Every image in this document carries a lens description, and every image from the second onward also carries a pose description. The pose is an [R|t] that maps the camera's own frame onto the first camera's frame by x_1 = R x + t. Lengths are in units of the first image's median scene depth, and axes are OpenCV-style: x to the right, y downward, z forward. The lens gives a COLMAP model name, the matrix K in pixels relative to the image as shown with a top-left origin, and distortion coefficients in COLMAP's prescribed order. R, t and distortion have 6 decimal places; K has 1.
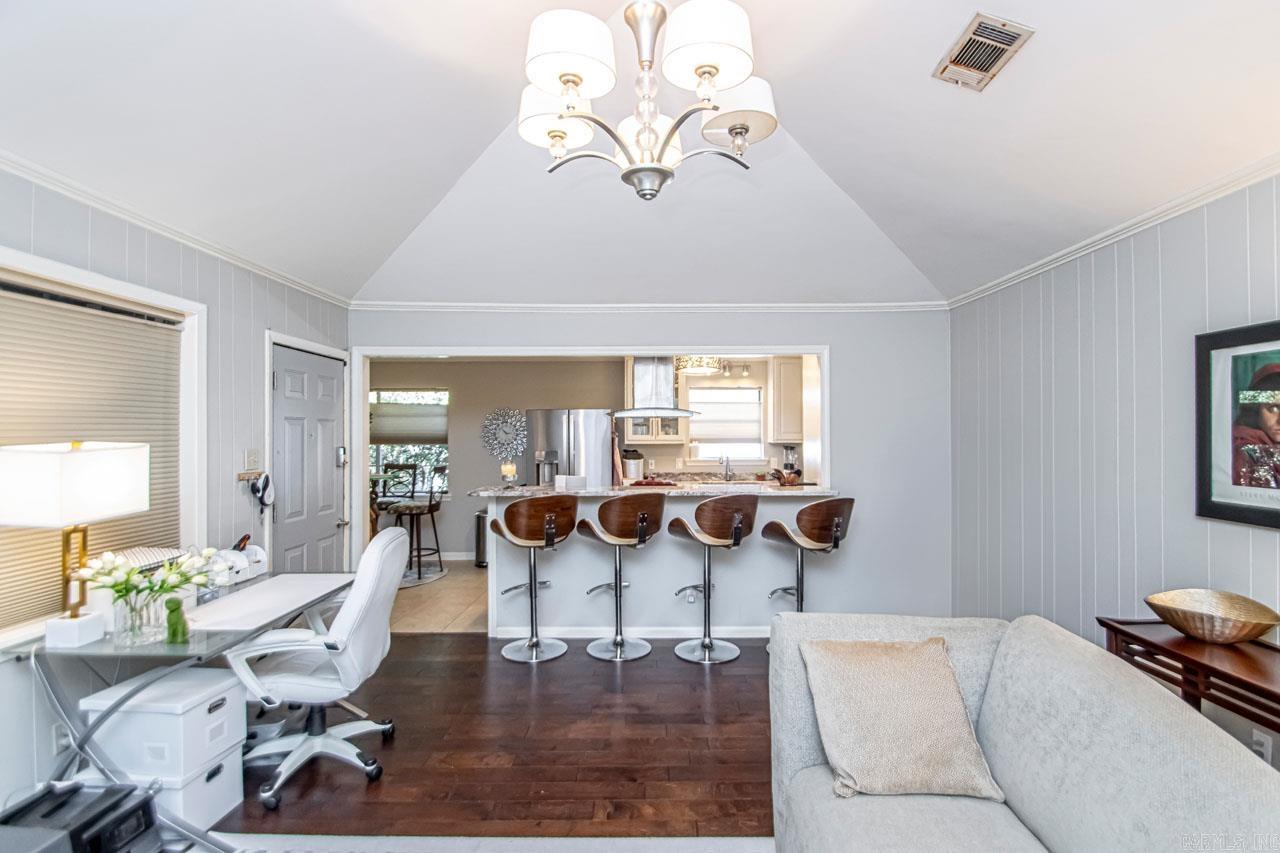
lens RADIAL K [[596.4, 0, 640.9], [0, 596.4, 418.5], [0, 0, 1]] dist [0.013383, -0.014340]
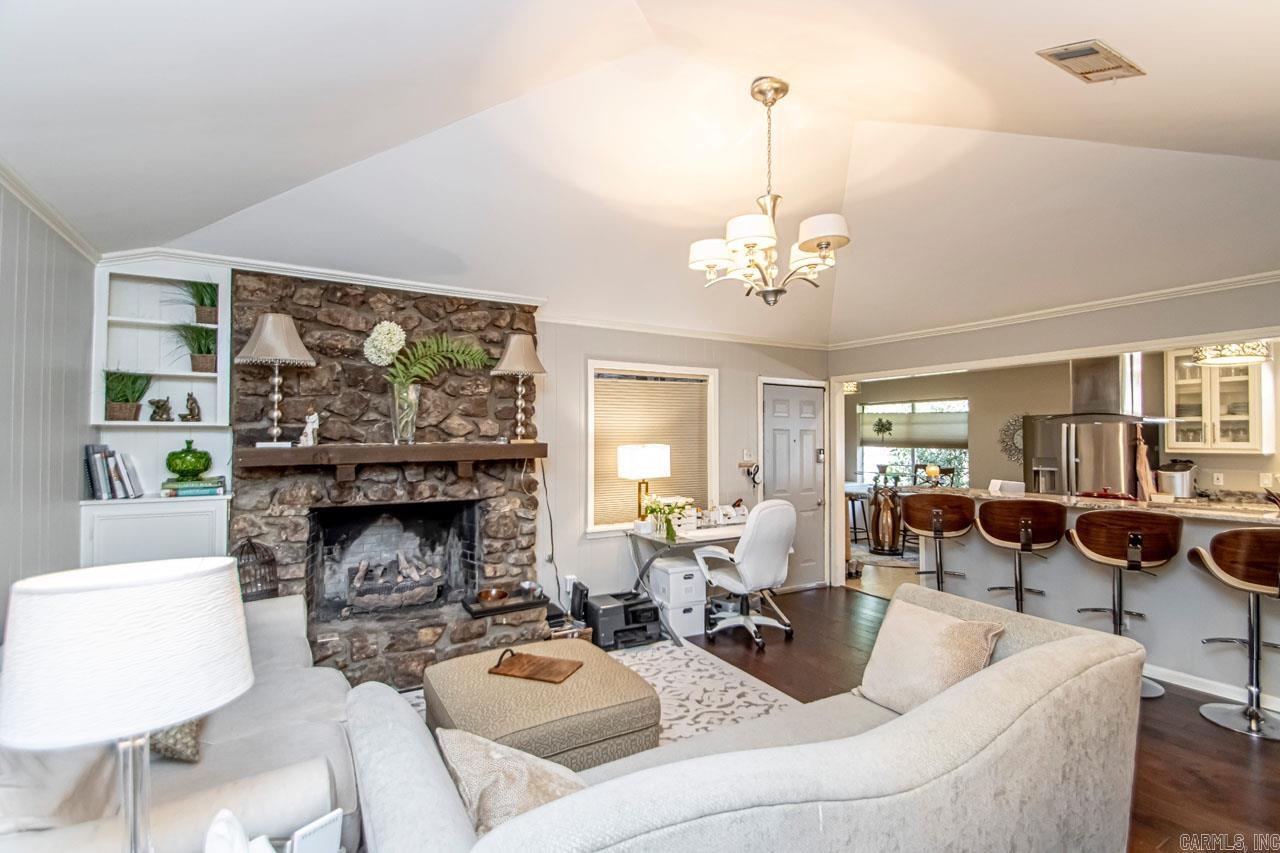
lens RADIAL K [[596.4, 0, 673.6], [0, 596.4, 405.9], [0, 0, 1]] dist [0.013383, -0.014340]
pose [[0.539735, -0.038931, -0.840934, 0.741944], [0.019057, 0.999239, -0.034028, -0.019027], [0.841619, 0.002340, 0.540066, -0.095810]]
